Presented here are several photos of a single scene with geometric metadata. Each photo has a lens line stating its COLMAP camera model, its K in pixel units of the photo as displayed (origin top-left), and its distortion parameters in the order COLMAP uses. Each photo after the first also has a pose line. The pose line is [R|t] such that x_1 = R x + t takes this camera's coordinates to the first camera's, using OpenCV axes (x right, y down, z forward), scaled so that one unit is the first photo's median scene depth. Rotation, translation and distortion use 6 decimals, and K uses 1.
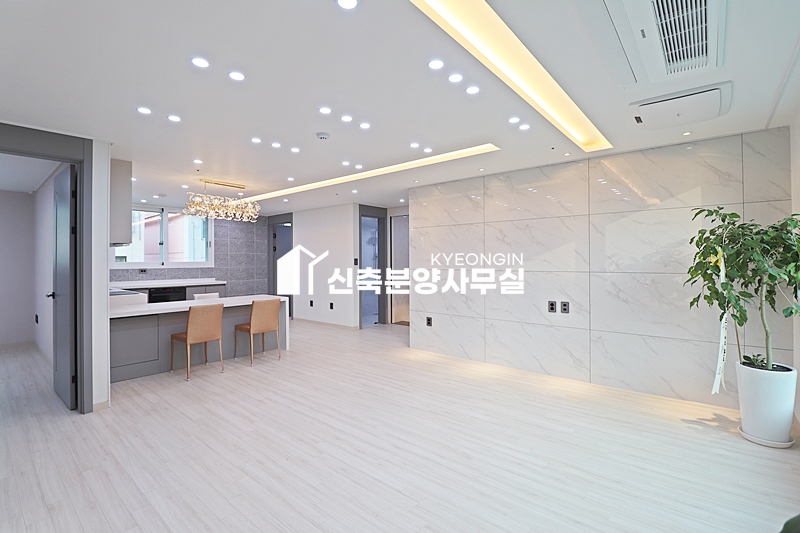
lens RADIAL K [[370.3, 0, 398.5], [0, 370.3, 257.0], [0, 0, 1]] dist [-0.001792, -0.011262]
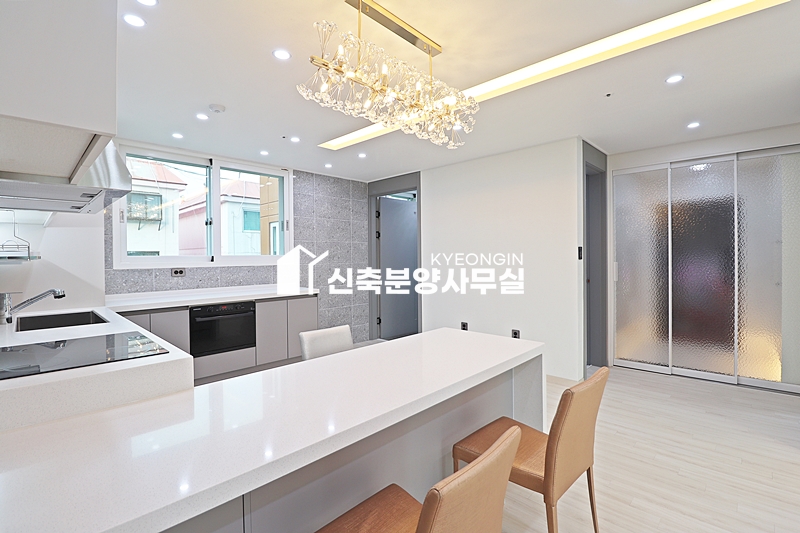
lens RADIAL K [[368.6, 0, 398.8], [0, 368.6, 258.4], [0, 0, 1]] dist [-0.002239, -0.011304]
pose [[0.997857, -0.004519, -0.065272, -0.616921], [0.005518, 0.999870, 0.015129, 0.020885], [0.065195, -0.015457, 0.997753, 0.892510]]
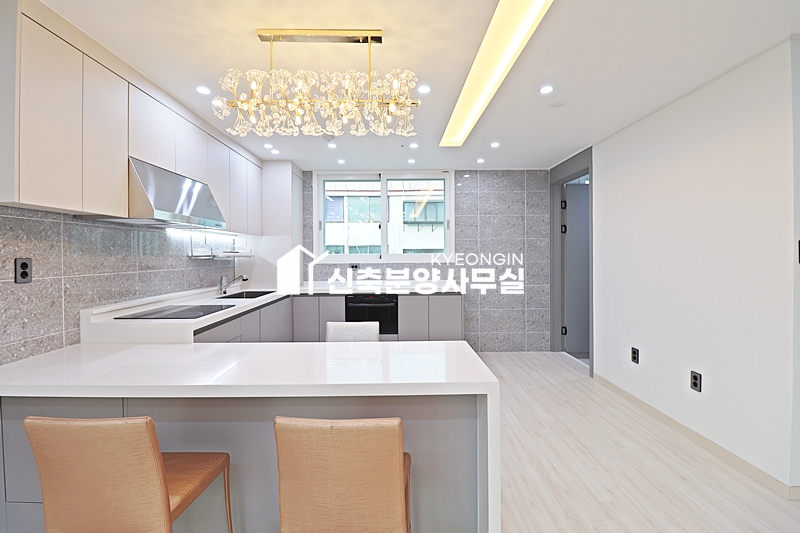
lens RADIAL K [[370.3, 0, 398.5], [0, 370.3, 257.0], [0, 0, 1]] dist [-0.001792, -0.011262]
pose [[0.654125, 0.005033, -0.756370, -0.205956], [0.009975, 0.999833, 0.015280, 0.018325], [0.756321, -0.017540, 0.653966, 1.119819]]
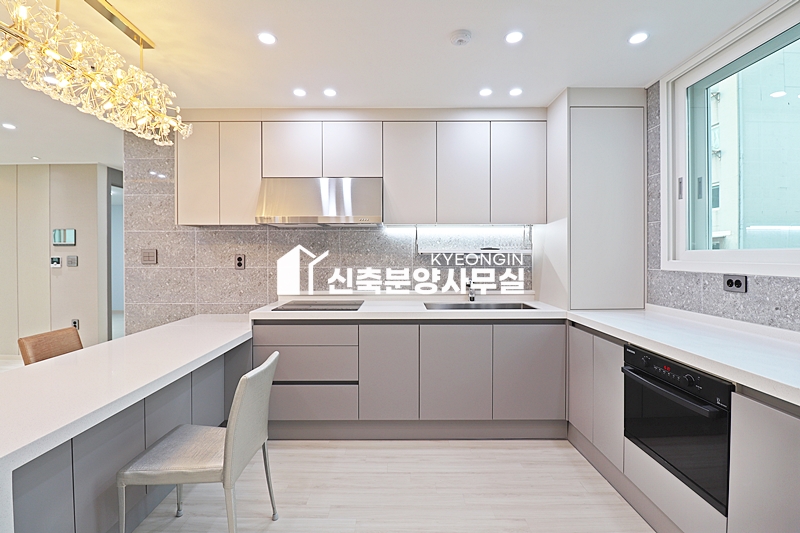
lens RADIAL K [[370.3, 0, 398.5], [0, 370.3, 257.0], [0, 0, 1]] dist [-0.001792, -0.011262]
pose [[-0.763046, 0.008869, -0.646283, -0.629745], [0.010523, 0.999944, 0.001298, 0.030349], [0.646259, -0.005811, -0.763096, 1.924647]]
